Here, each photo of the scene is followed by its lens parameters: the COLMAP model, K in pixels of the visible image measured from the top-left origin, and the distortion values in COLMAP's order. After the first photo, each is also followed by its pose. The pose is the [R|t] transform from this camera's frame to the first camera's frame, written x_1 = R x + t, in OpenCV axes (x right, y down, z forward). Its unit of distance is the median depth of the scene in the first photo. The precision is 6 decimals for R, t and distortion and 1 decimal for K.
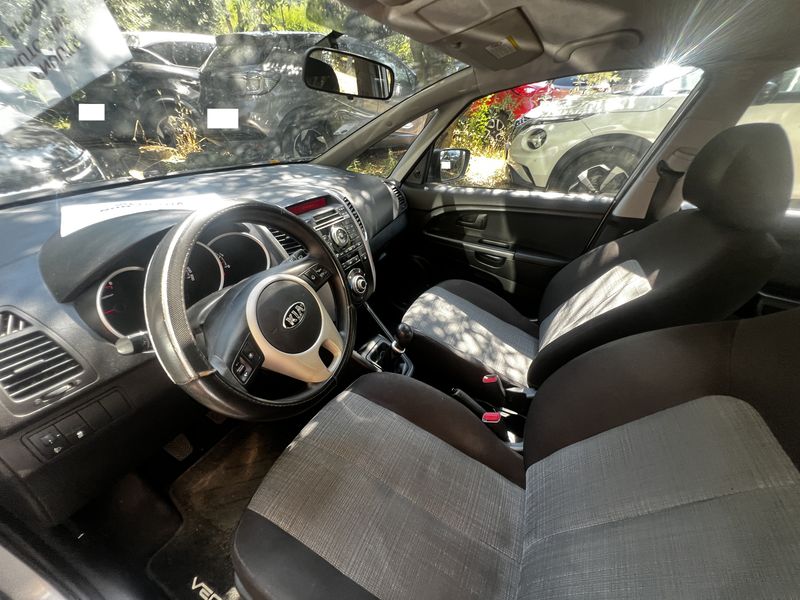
lens RADIAL K [[321.4, 0, 399.2], [0, 321.4, 297.8], [0, 0, 1]] dist [-0.002575, 0.000856]
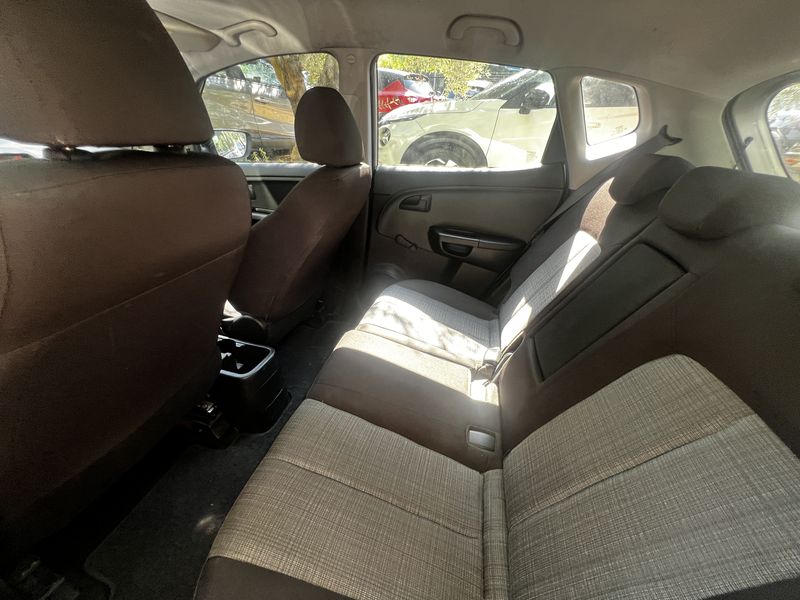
lens RADIAL K [[321.4, 0, 401.2], [0, 321.4, 301.3], [0, 0, 1]] dist [-0.002575, 0.000856]
pose [[0.977652, -0.084459, 0.192517, 0.763946], [0.088106, 0.996056, -0.010448, 0.295518], [-0.190876, 0.027176, 0.981238, -0.278253]]
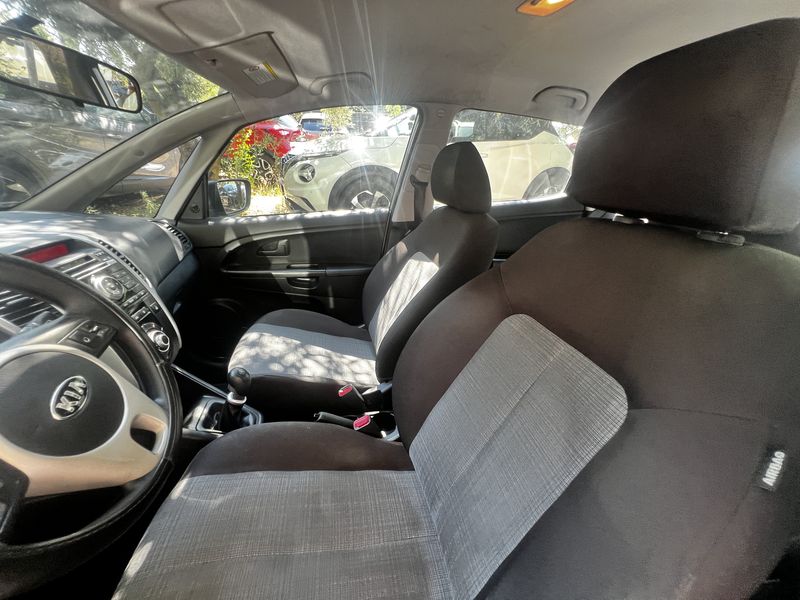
lens RADIAL K [[321.4, 0, 400.4], [0, 321.4, 296.9], [0, 0, 1]] dist [-0.002575, 0.000856]
pose [[0.798987, -0.252927, 0.545570, -0.048789], [0.309537, 0.950805, -0.012523, 0.041957], [-0.515564, 0.178880, 0.837971, 0.028310]]
